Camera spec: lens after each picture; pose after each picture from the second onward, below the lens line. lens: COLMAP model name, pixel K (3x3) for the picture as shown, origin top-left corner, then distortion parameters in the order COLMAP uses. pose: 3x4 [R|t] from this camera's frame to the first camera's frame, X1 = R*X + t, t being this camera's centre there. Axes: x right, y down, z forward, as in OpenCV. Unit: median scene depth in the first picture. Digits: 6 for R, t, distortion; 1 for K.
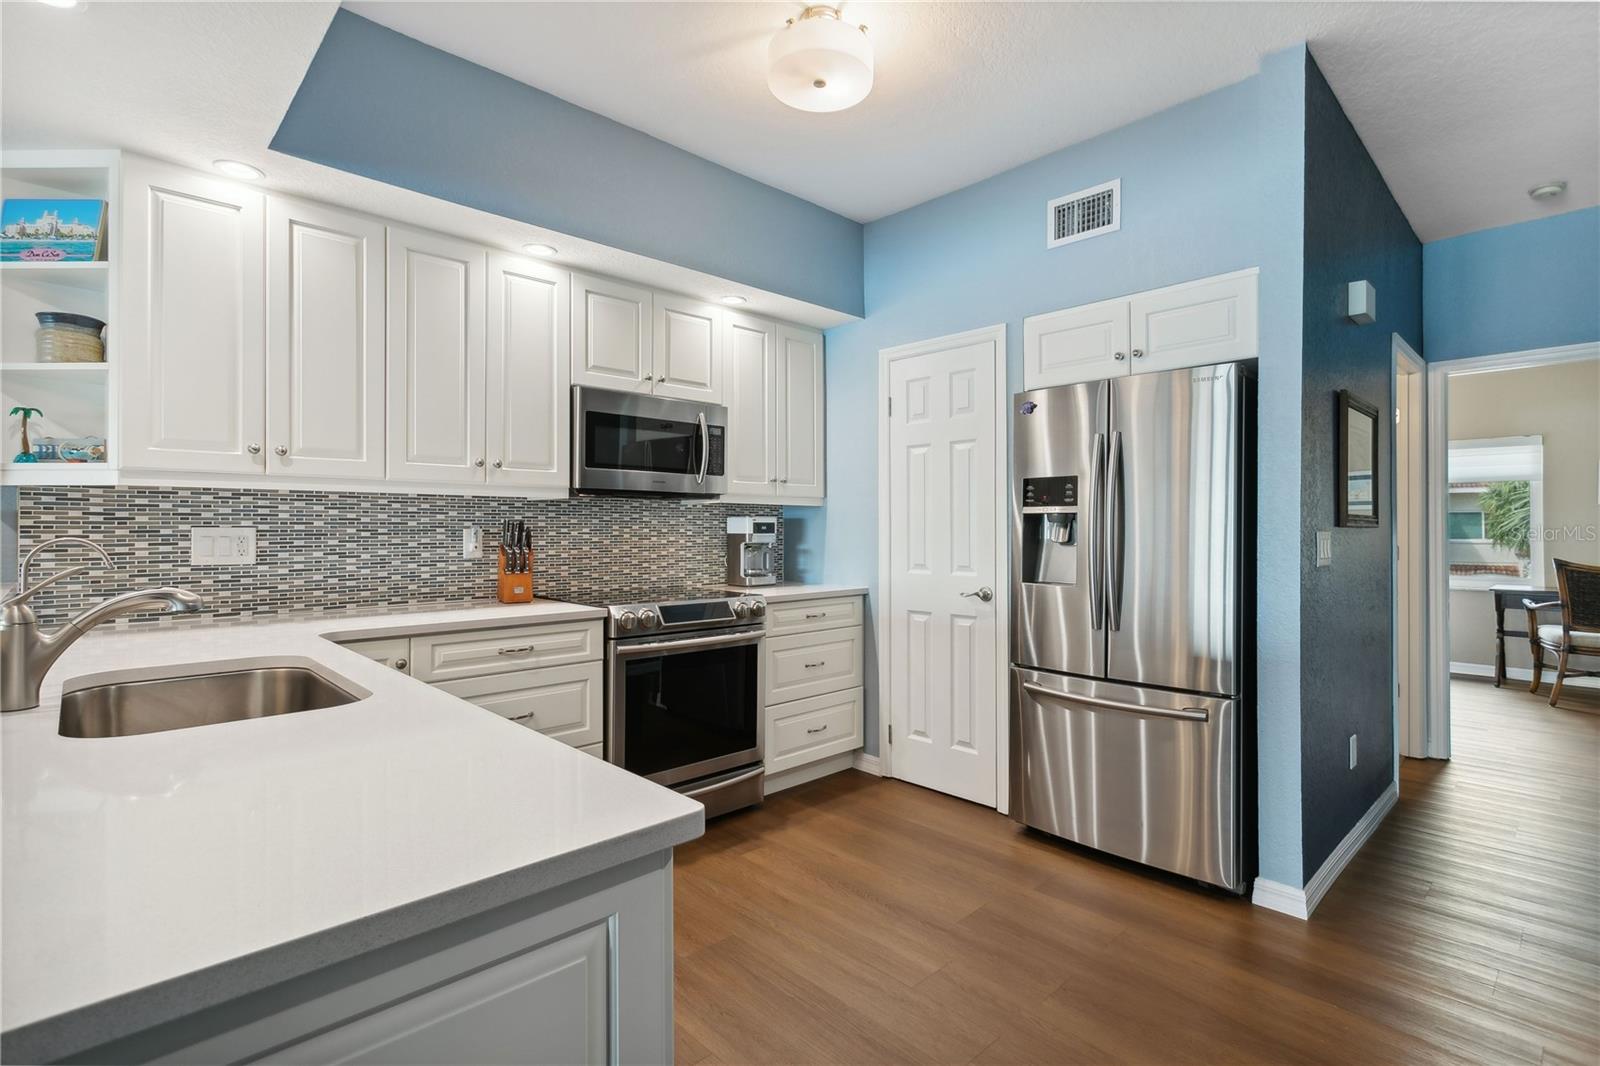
lens RADIAL K [[765.4, 0, 796.1], [0, 765.4, 531.9], [0, 0, 1]] dist [0.003188, 0.000695]
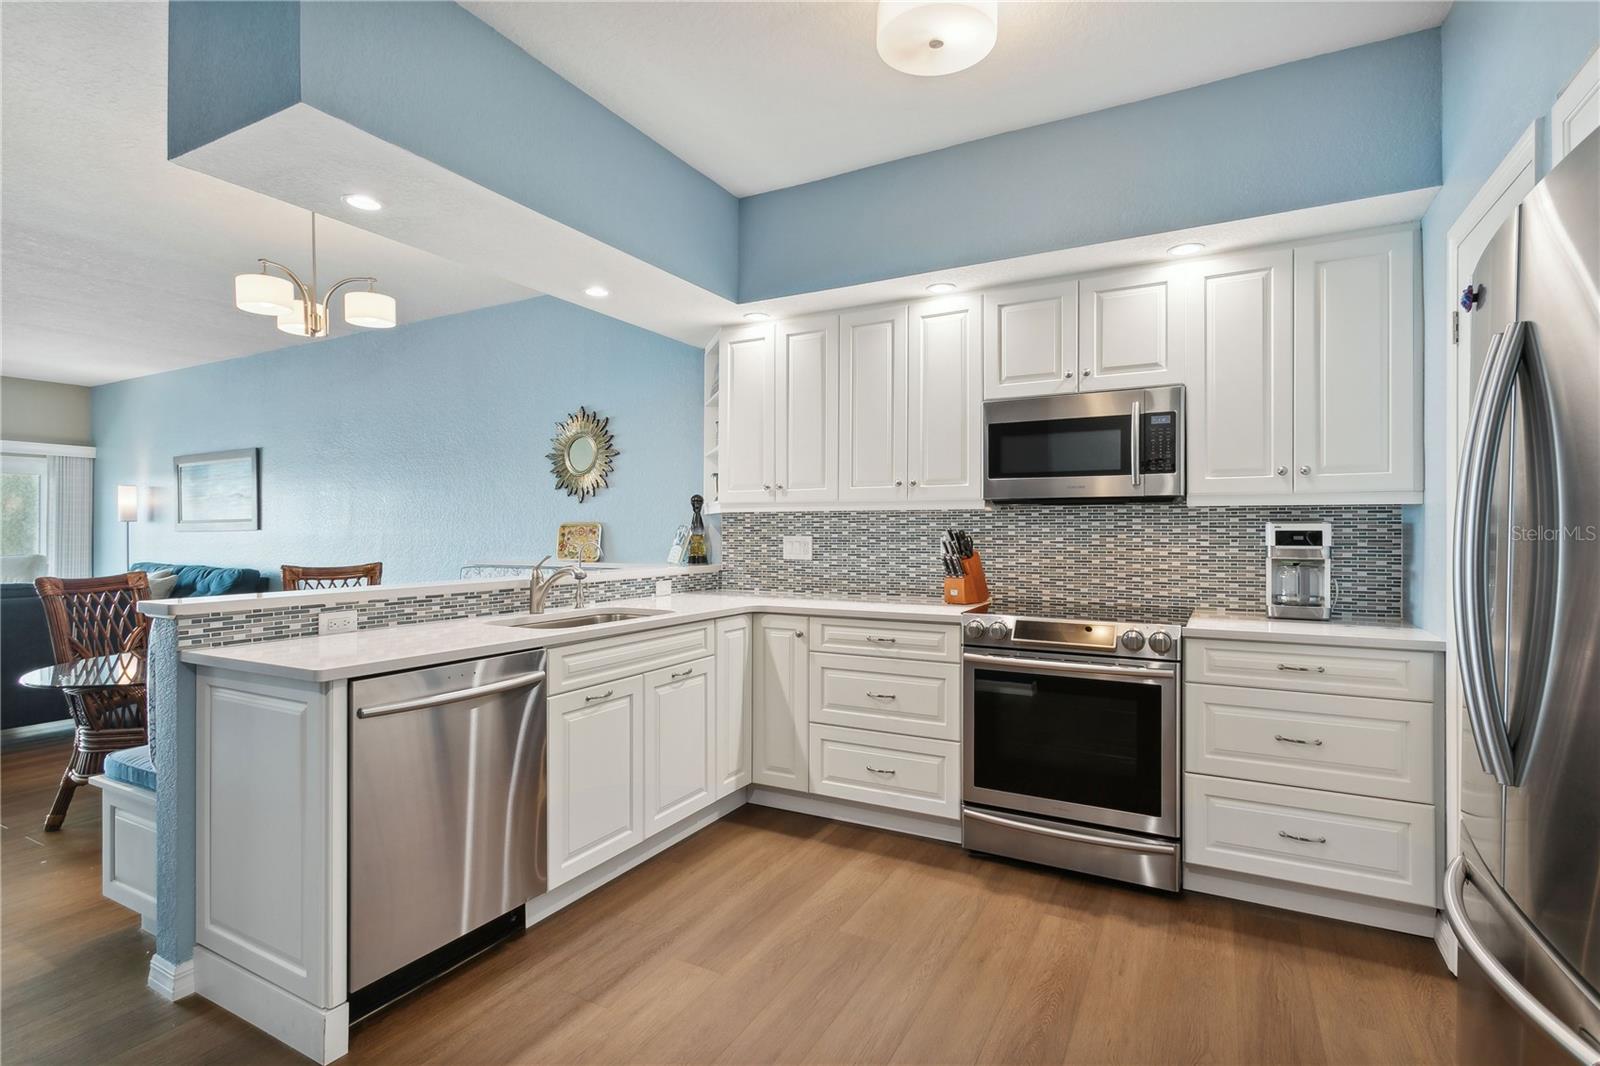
lens RADIAL K [[765.4, 0, 796.1], [0, 765.4, 531.9], [0, 0, 1]] dist [0.003188, 0.000695]
pose [[0.311517, 0.001160, -0.950240, 0.616417], [-0.004093, 0.999992, -0.000122, -0.011184], [0.950232, 0.003927, 0.311520, 0.422550]]
